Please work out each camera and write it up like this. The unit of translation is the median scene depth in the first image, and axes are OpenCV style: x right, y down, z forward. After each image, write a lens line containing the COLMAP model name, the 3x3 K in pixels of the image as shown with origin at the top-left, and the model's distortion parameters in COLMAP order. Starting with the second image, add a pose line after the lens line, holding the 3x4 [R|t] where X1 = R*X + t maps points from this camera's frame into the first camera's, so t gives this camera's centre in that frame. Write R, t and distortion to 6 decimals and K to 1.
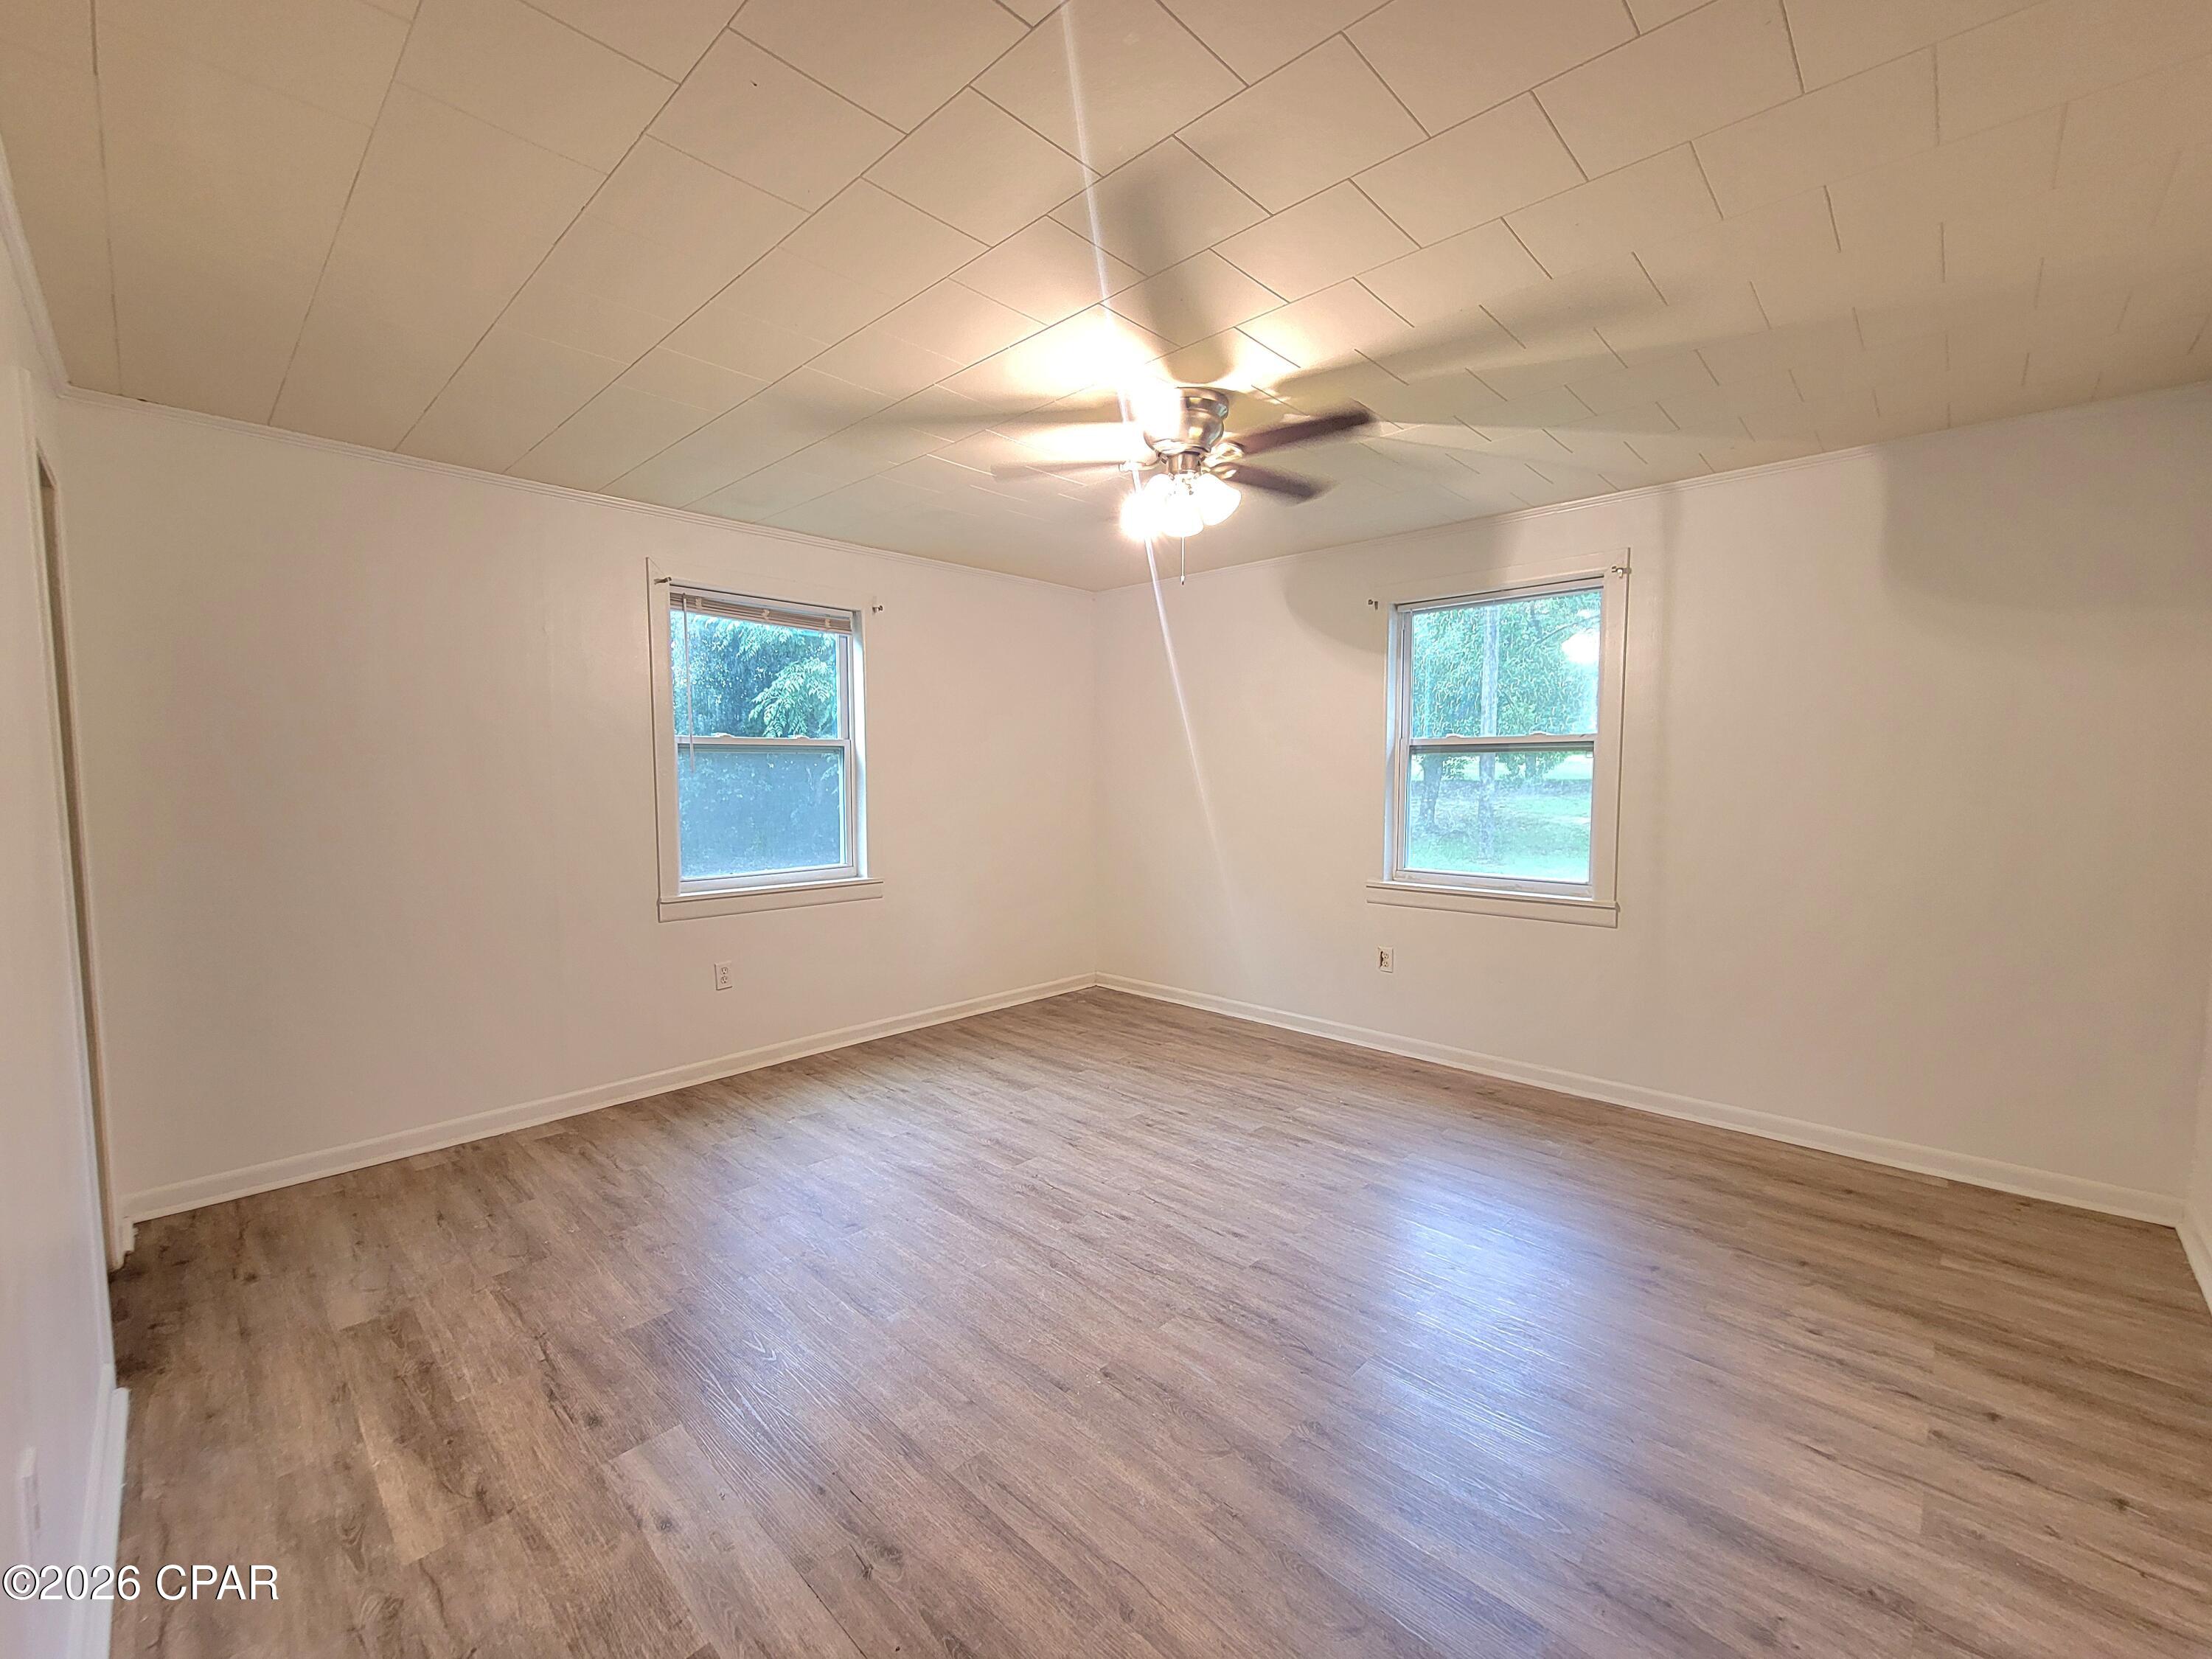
lens RADIAL K [[904.4, 0, 1093.2], [0, 904.4, 830.0], [0, 0, 1]] dist [-0.002455, -0.002044]
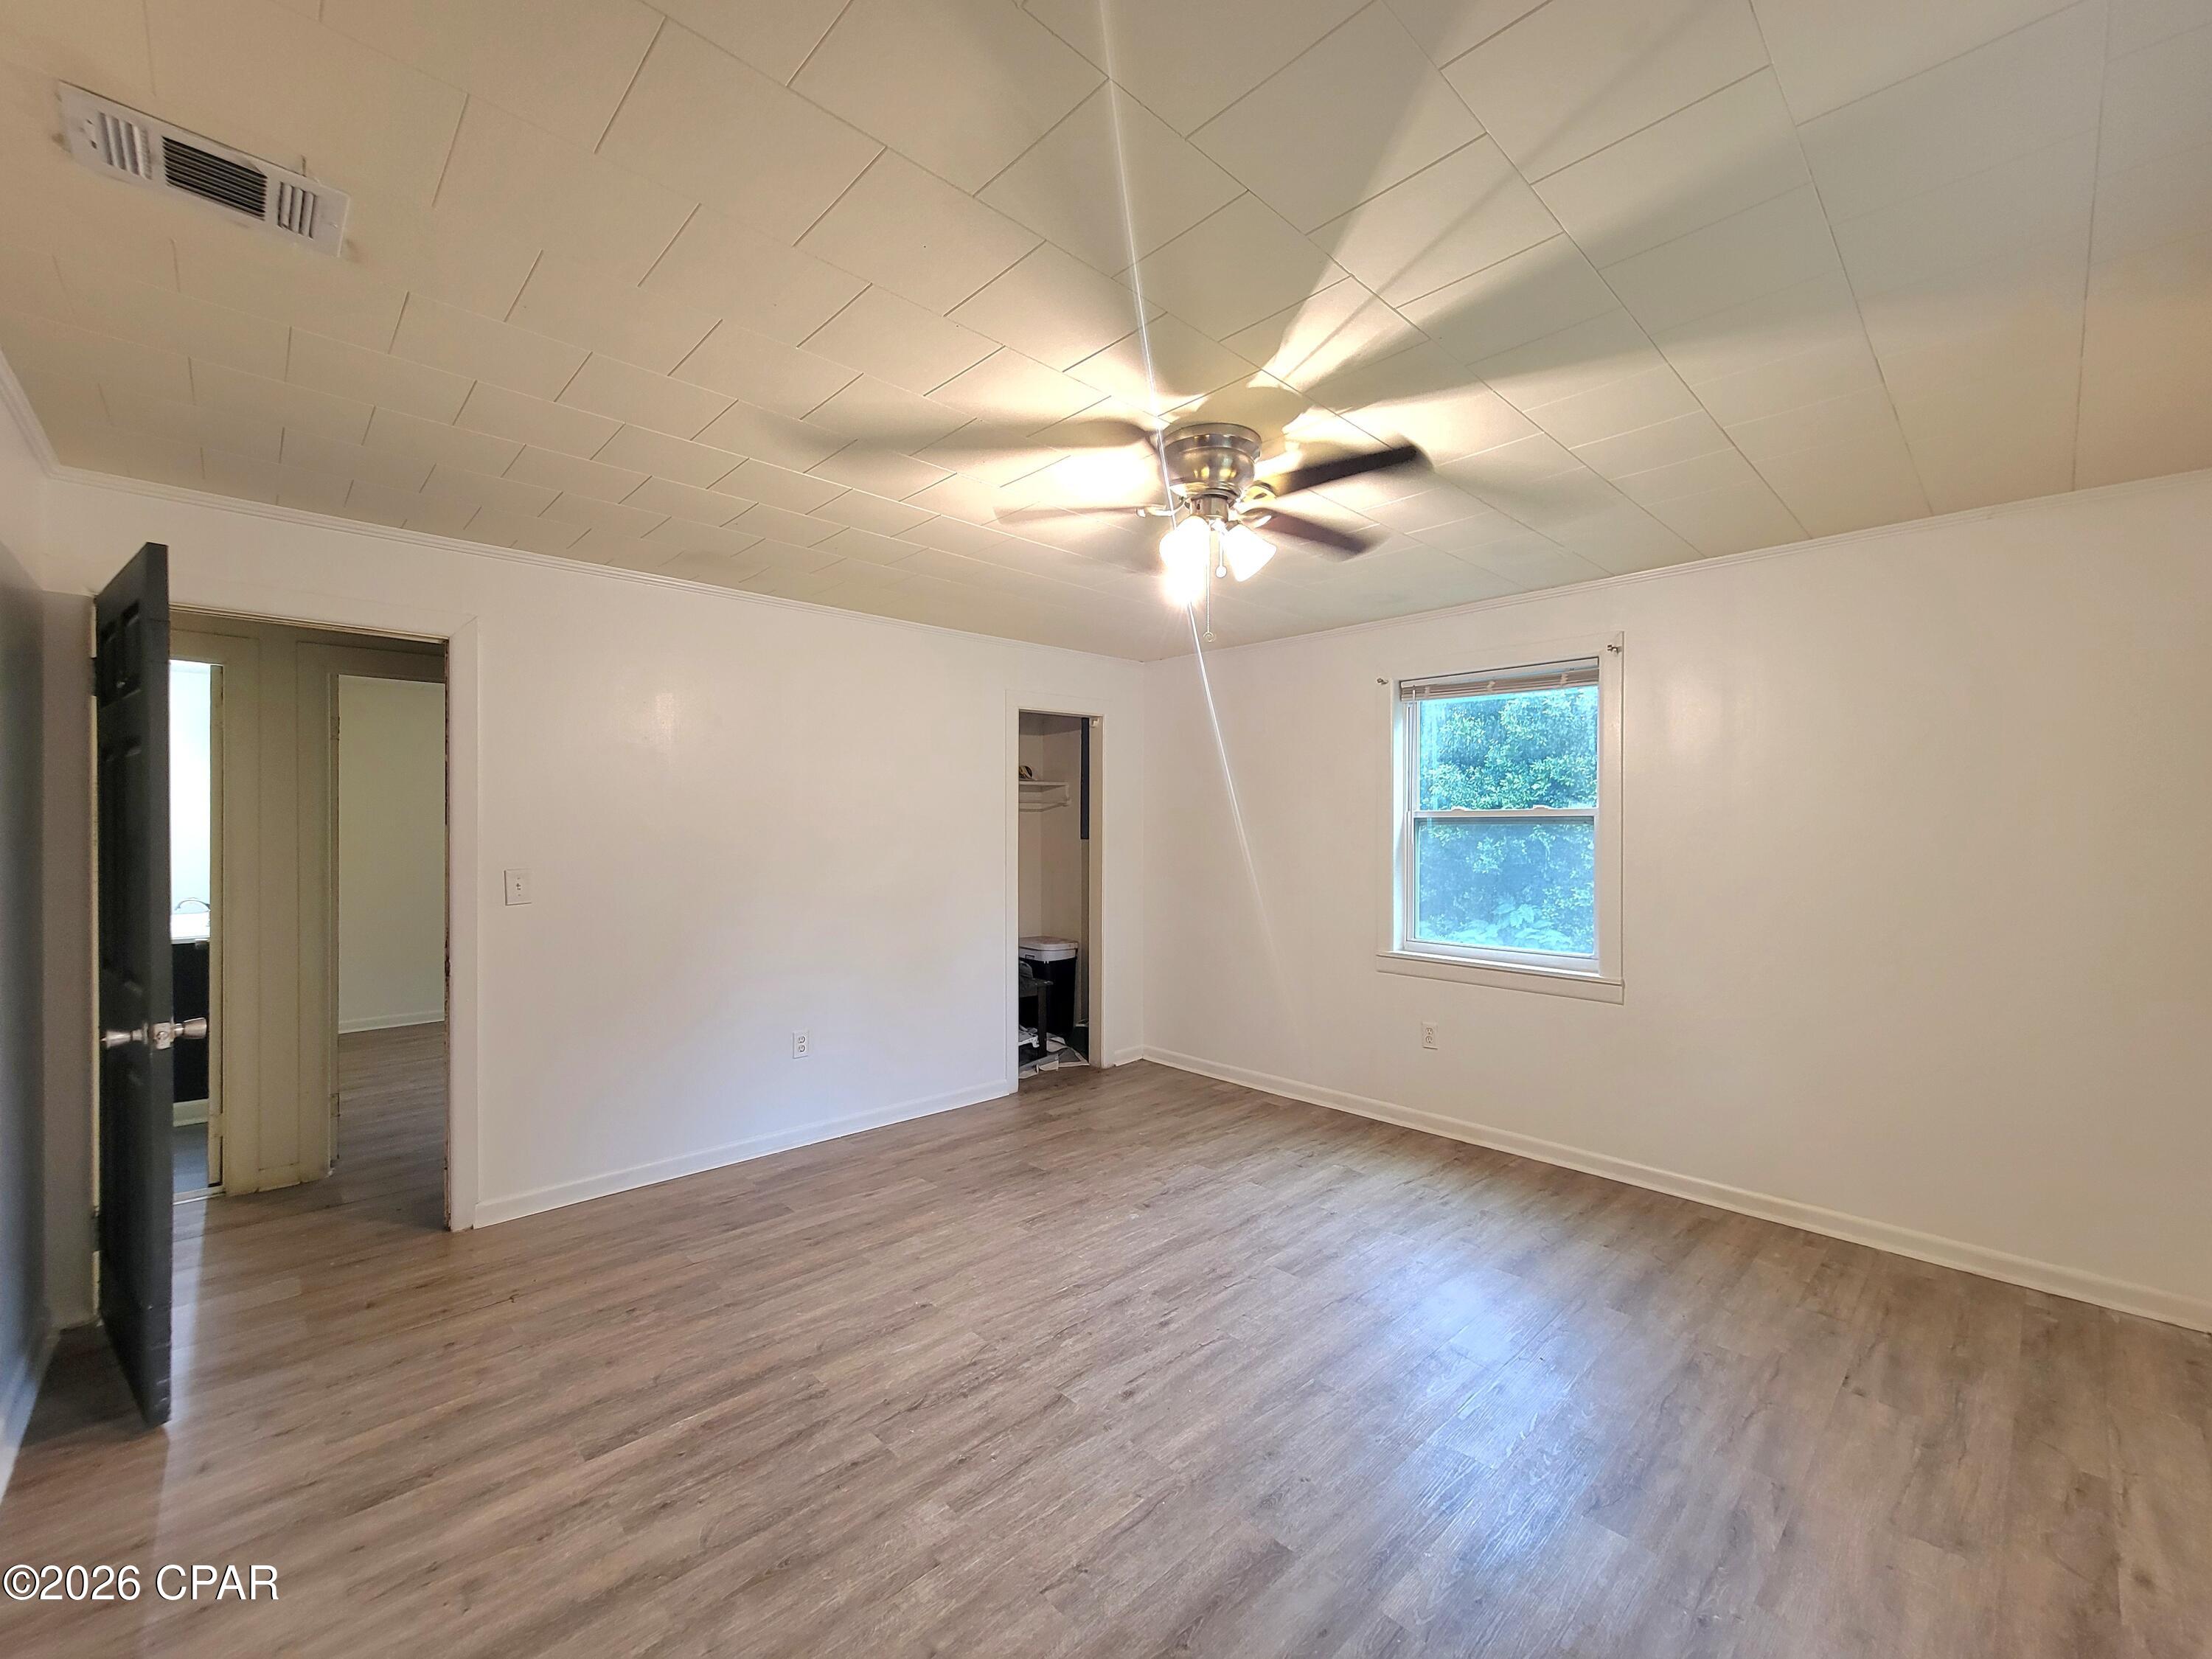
lens RADIAL K [[904.4, 0, 1087.9], [0, 904.4, 828.2], [0, 0, 1]] dist [-0.002455, -0.002044]
pose [[-0.047647, 0.002106, -0.998862, 0.731795], [-0.070908, 0.997468, 0.005486, -0.064454], [0.996344, 0.071089, -0.047377, 0.695042]]
